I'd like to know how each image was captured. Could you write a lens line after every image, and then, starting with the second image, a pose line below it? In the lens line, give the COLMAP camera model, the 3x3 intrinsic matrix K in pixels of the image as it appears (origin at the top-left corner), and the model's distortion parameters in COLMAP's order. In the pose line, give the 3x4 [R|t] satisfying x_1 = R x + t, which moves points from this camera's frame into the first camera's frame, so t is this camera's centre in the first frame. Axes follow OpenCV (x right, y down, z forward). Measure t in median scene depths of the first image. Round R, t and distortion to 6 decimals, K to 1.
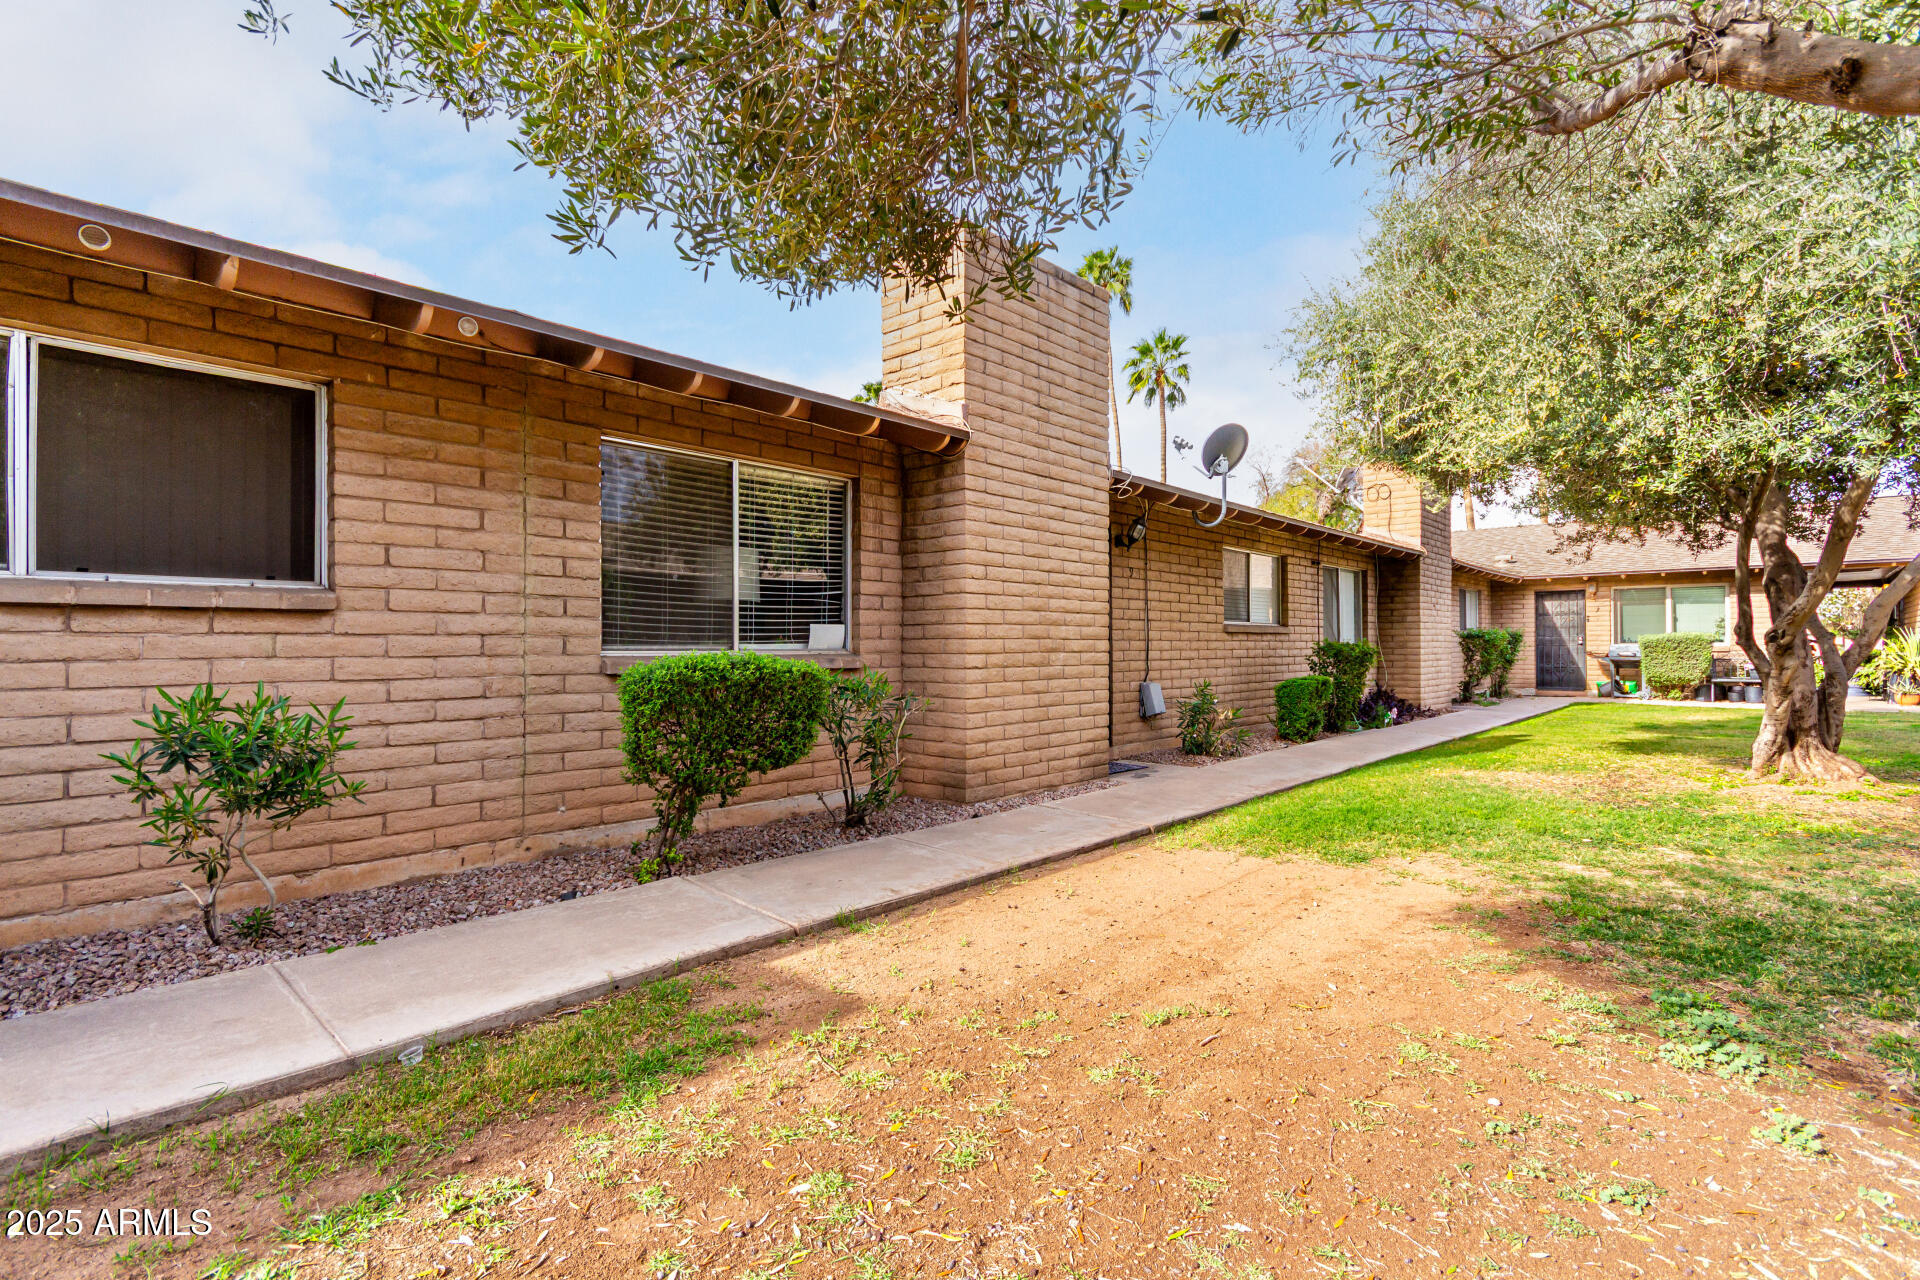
lens RADIAL K [[895.1, 0, 953.7], [0, 895.1, 637.5], [0, 0, 1]] dist [0.007971, -0.000340]
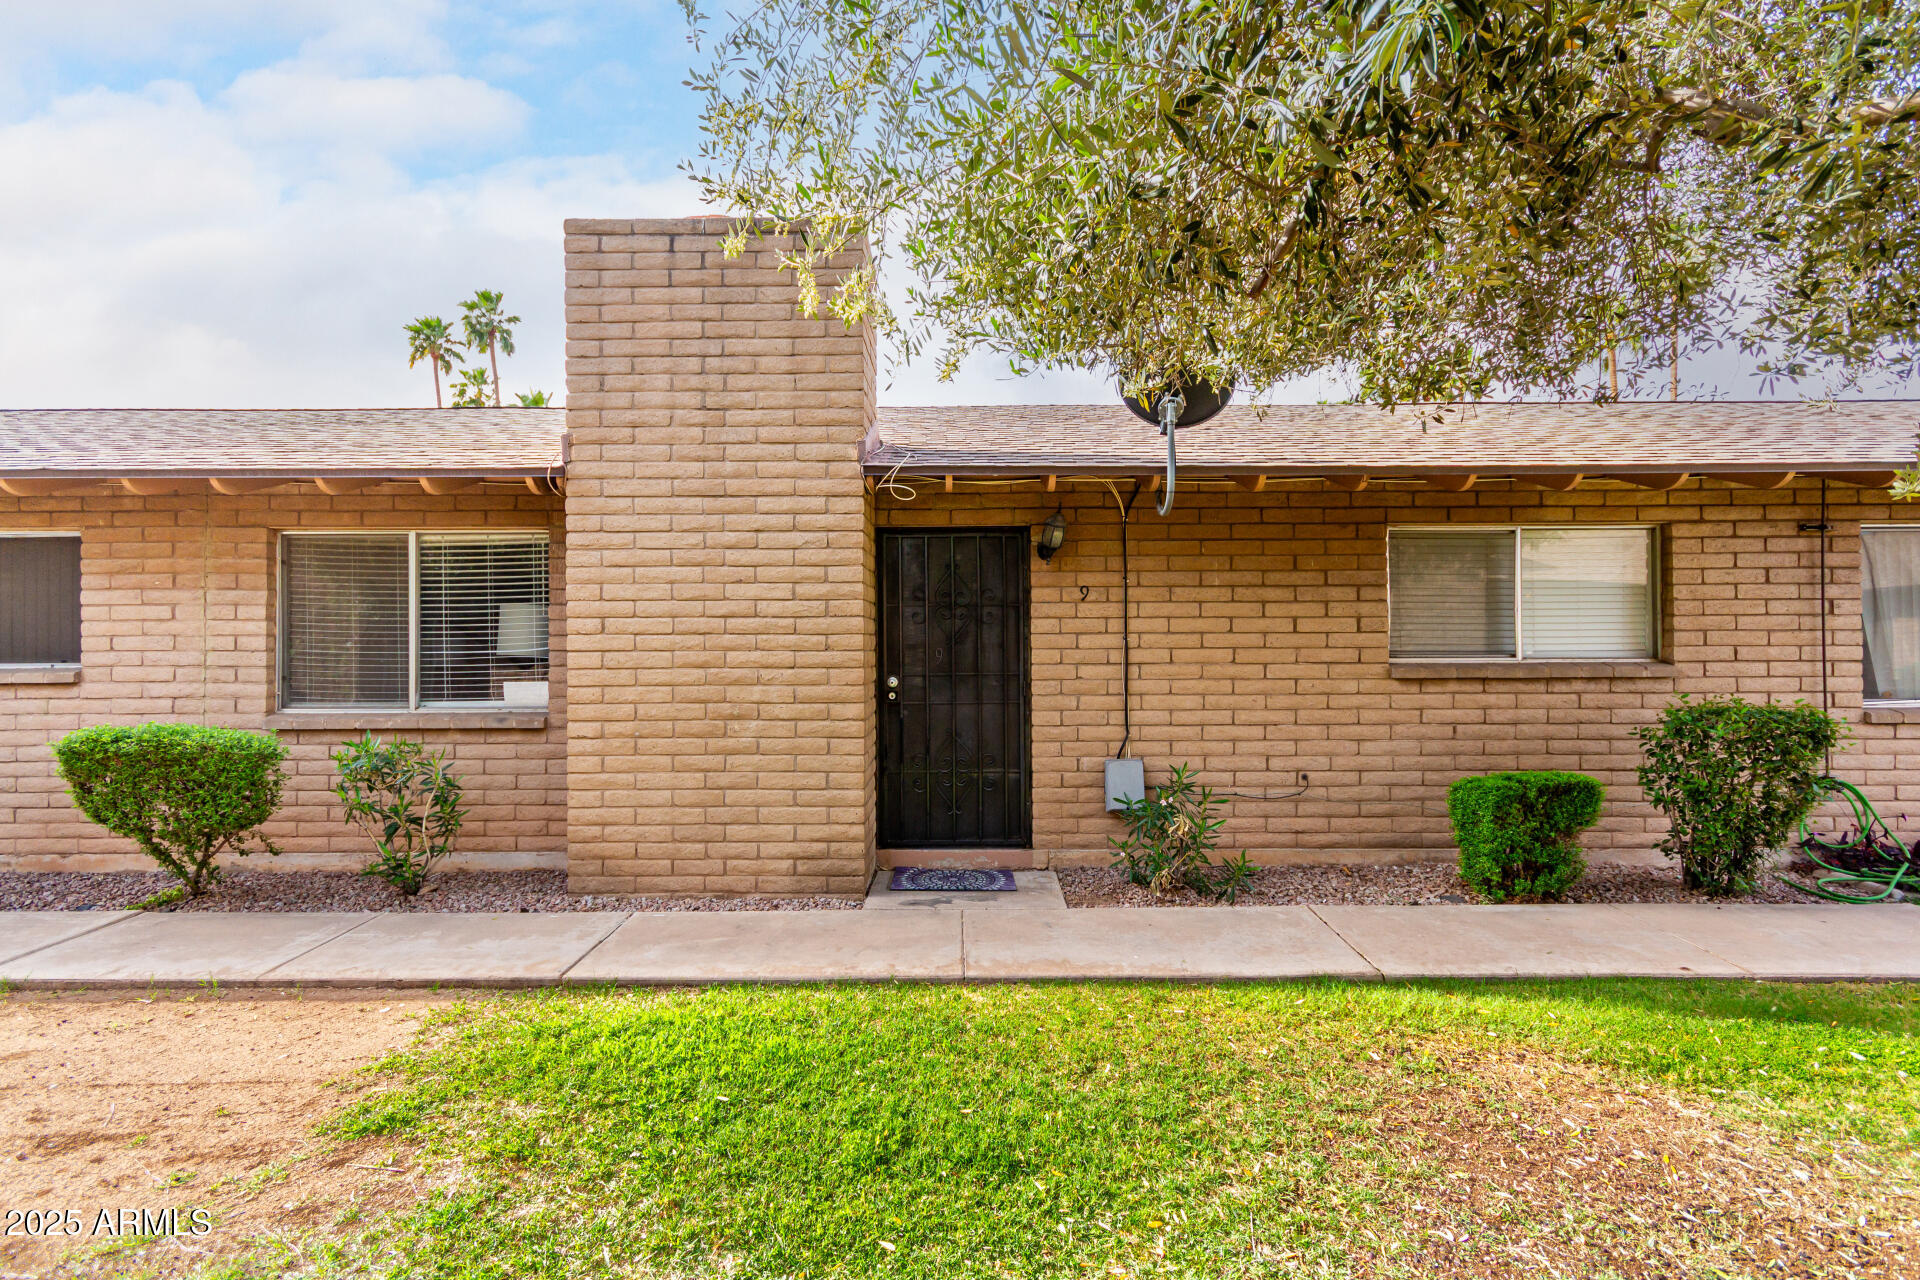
lens RADIAL K [[895.1, 0, 953.7], [0, 895.1, 637.5], [0, 0, 1]] dist [0.007971, -0.000340]
pose [[0.674845, -0.003420, -0.737951, 0.897337], [0.009885, 0.999941, 0.004405, -0.062481], [0.737893, -0.010267, 0.674839, 0.680069]]
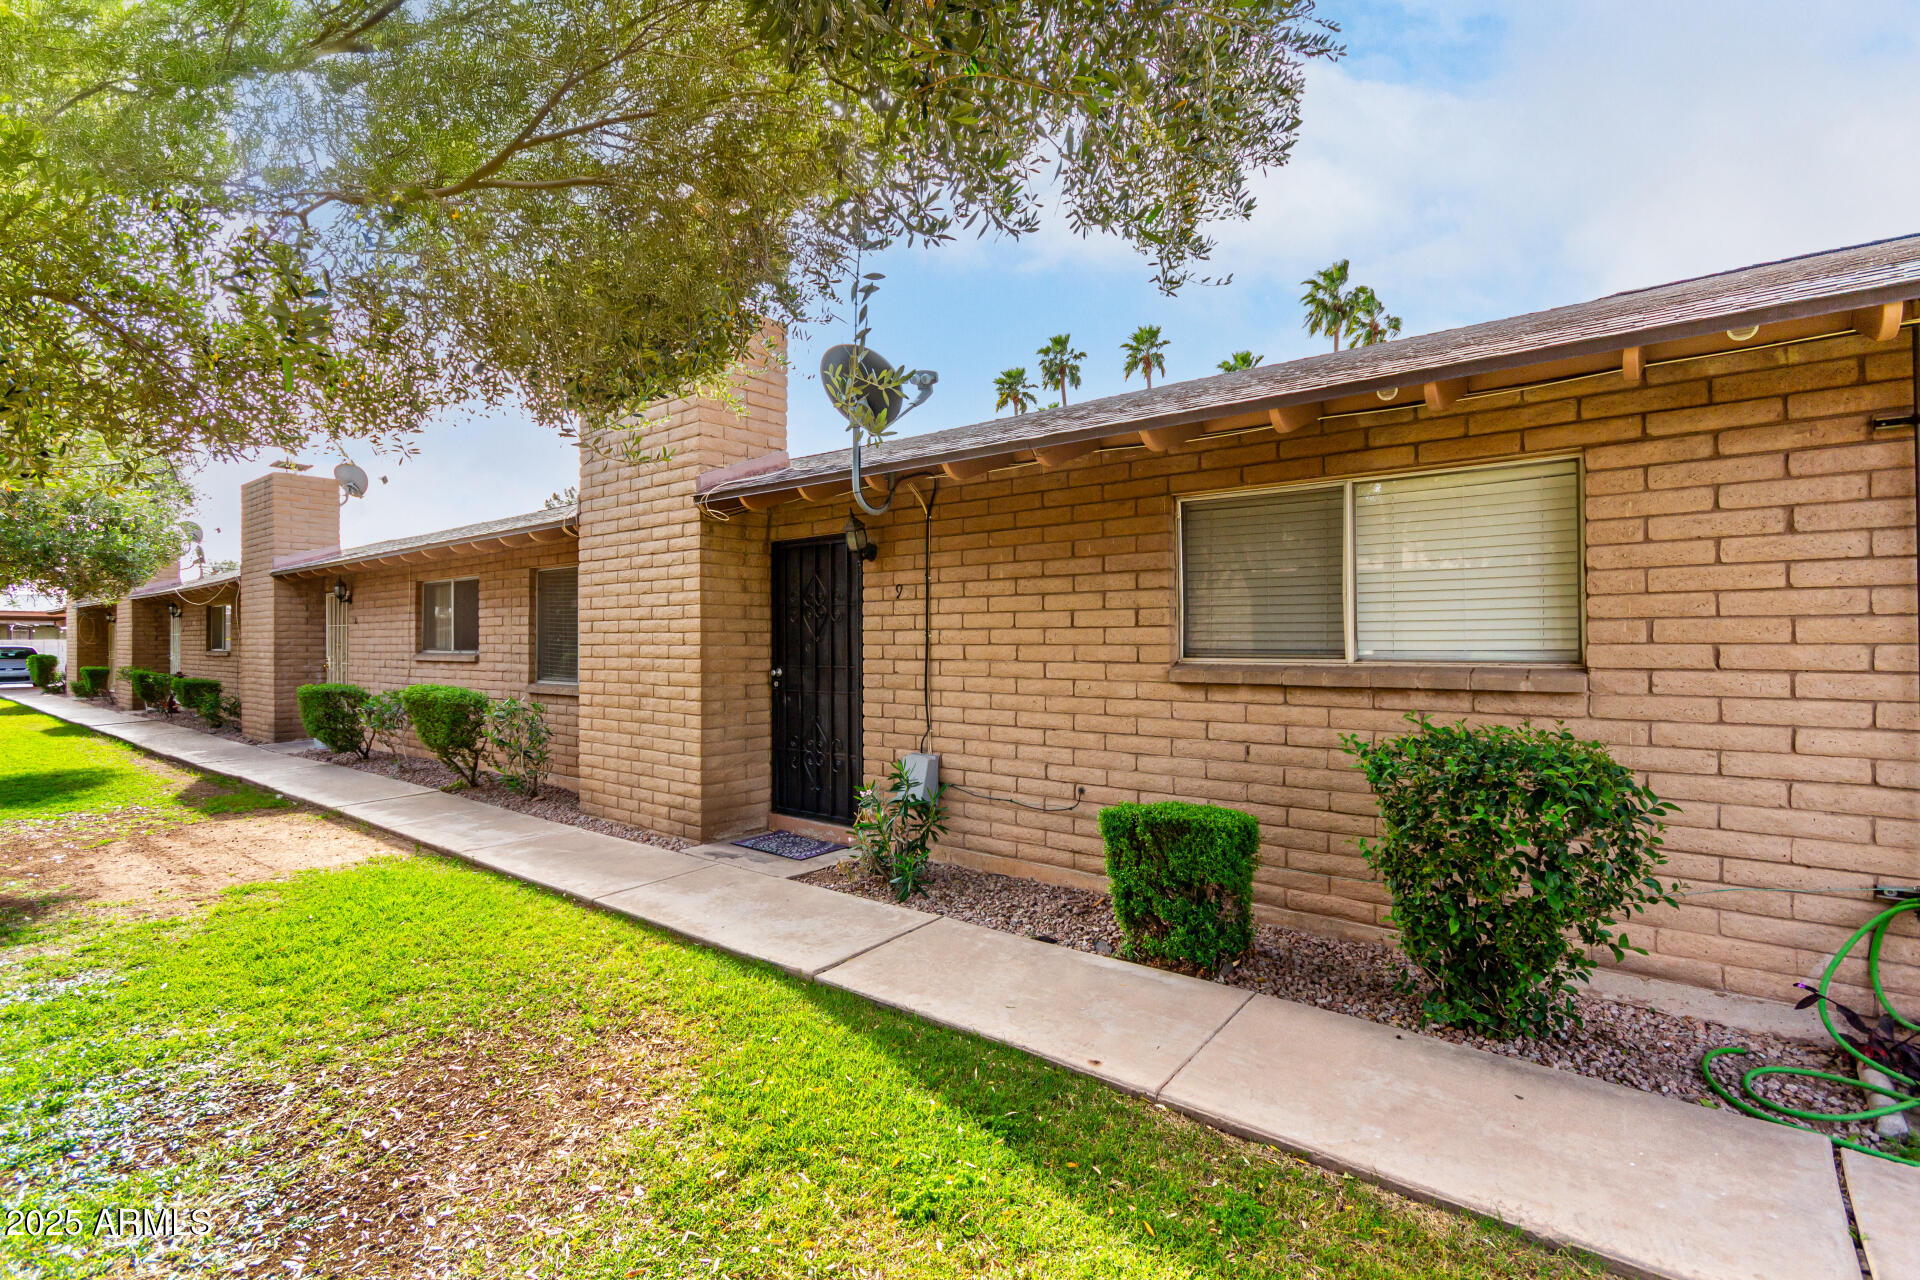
lens RADIAL K [[889.9, 0, 950.2], [0, 889.9, 632.6], [0, 0, 1]] dist [0.001296, 0.000491]
pose [[0.057104, -0.007979, -0.998336, 1.277786], [0.012940, 0.999890, -0.007251, -0.050382], [0.998284, -0.012504, 0.057201, 1.431516]]
